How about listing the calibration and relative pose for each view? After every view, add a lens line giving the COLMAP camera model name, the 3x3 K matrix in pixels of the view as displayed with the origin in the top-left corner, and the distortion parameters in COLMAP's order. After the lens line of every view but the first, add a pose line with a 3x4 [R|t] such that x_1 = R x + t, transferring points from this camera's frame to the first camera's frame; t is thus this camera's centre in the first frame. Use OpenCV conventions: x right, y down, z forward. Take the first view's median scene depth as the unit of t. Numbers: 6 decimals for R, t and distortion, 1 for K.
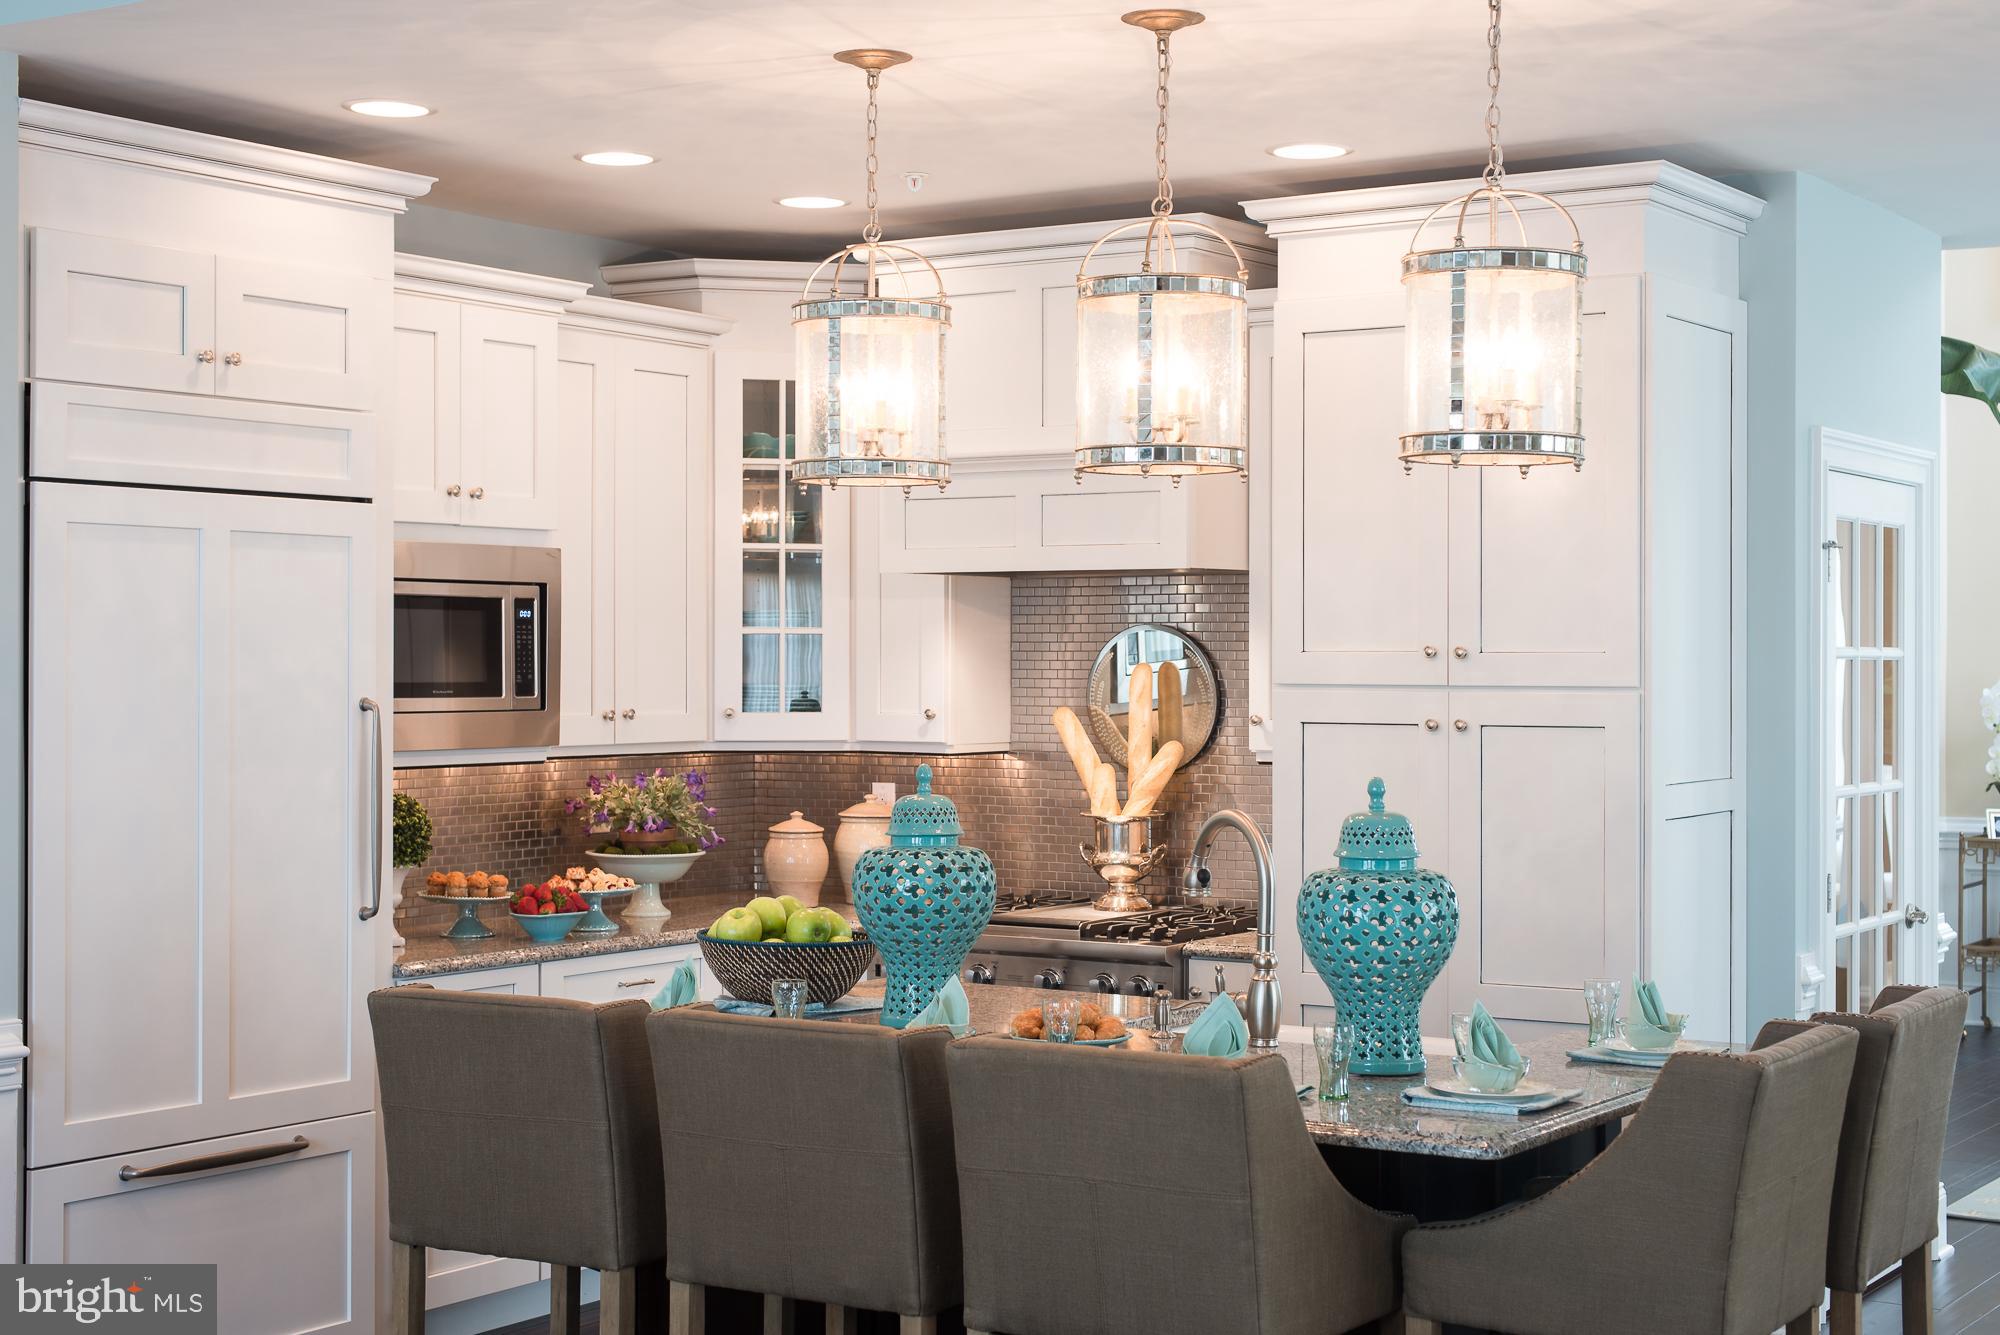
lens RADIAL K [[2991.5, 0, 995.4], [0, 2991.5, 704.4], [0, 0, 1]] dist [-0.014682, 0.114926]
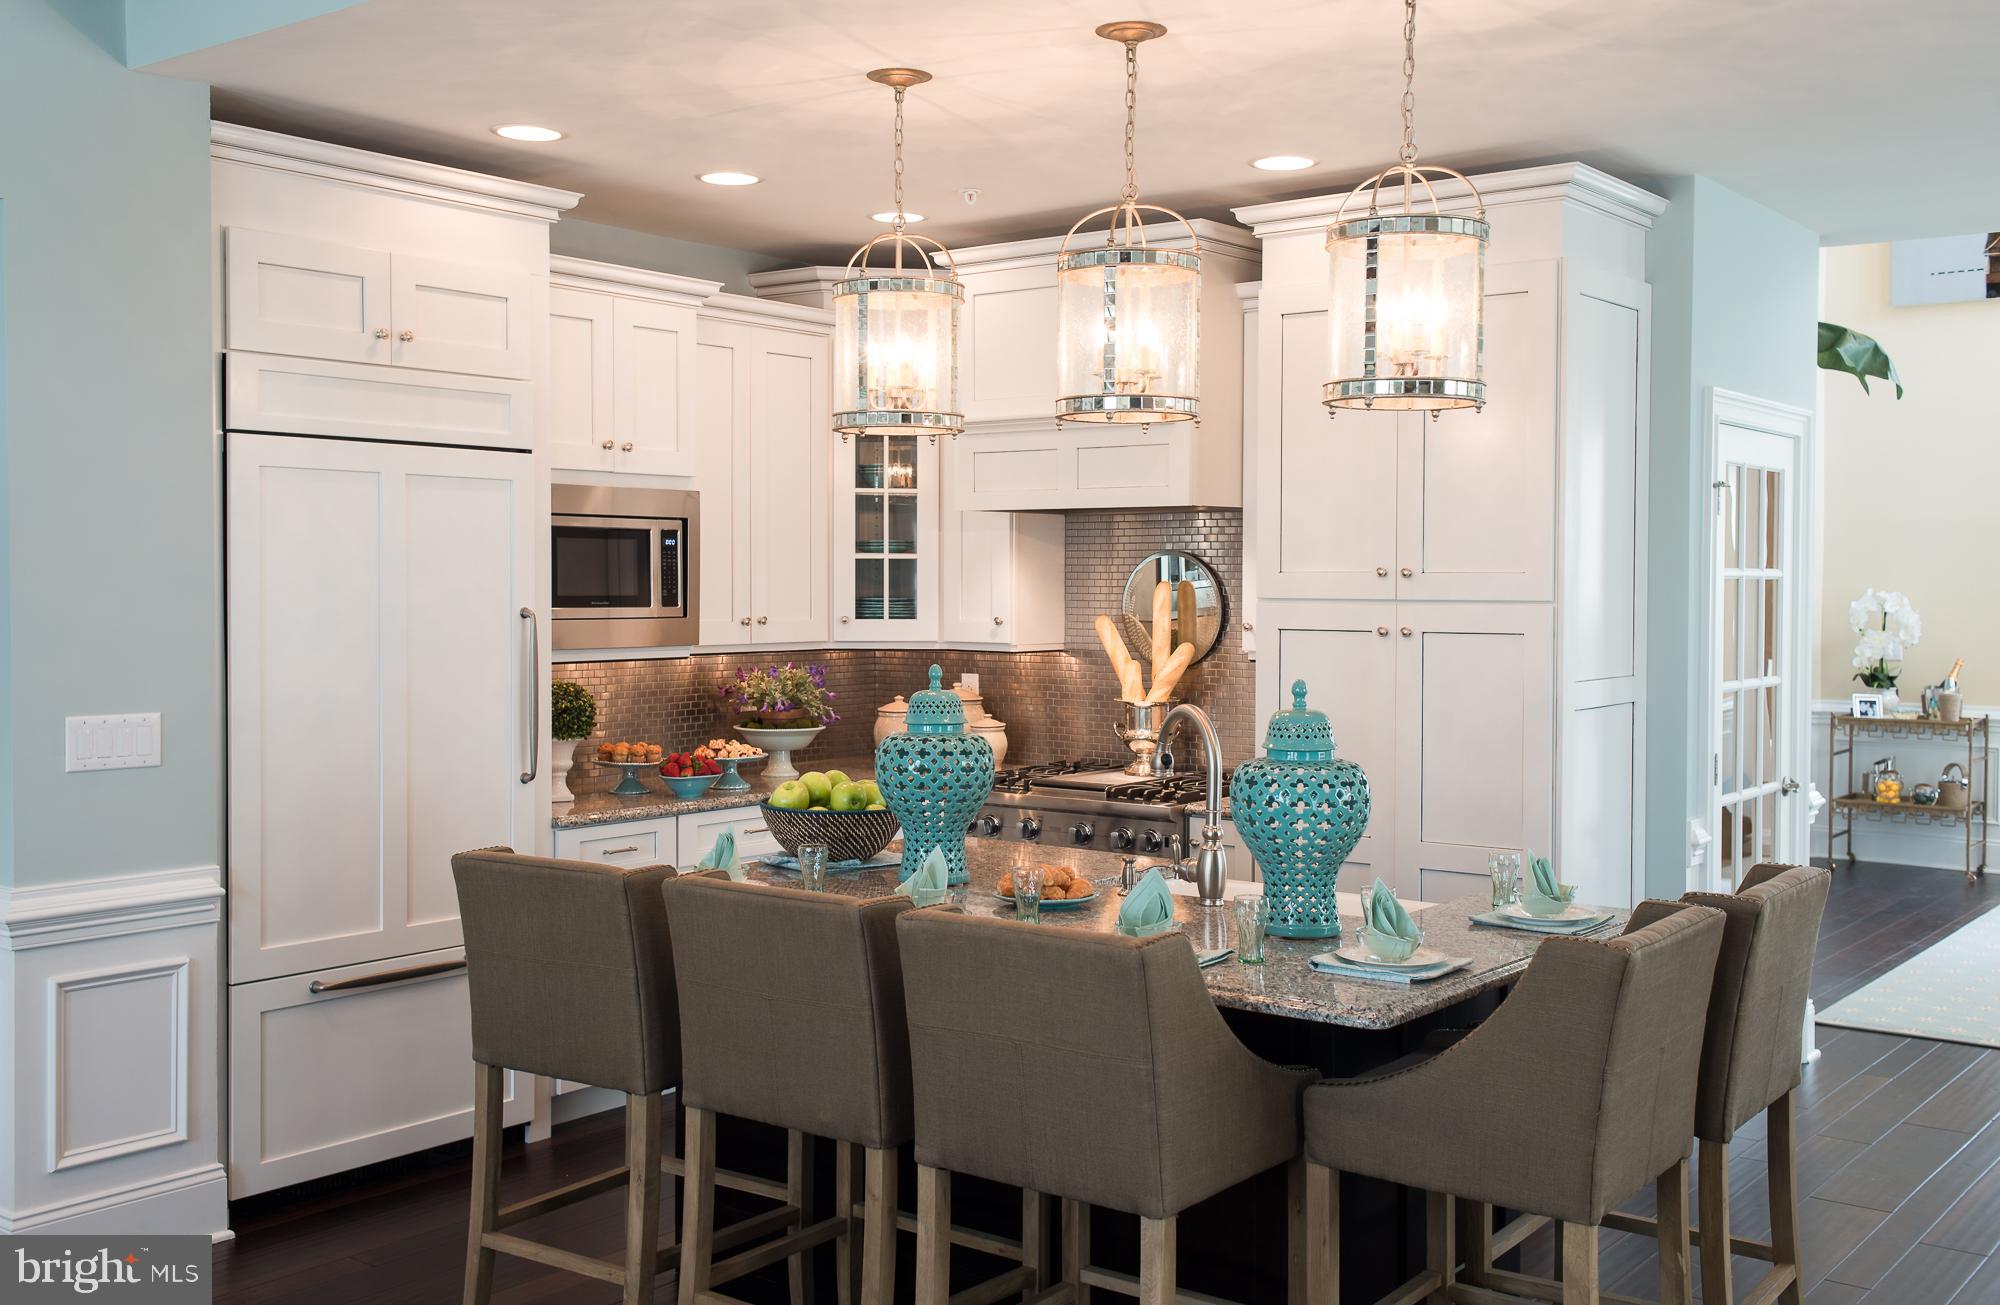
lens RADIAL K [[2012.0, 0, 1000.0], [0, 2012.0, 652.5], [0, 0, 1]] dist [0.047082, -0.020425]
pose [[0.996833, 0.004056, -0.079424, 0.057743], [-0.002387, 0.999775, 0.021099, -0.001774], [0.079492, -0.020842, 0.996618, 0.168131]]
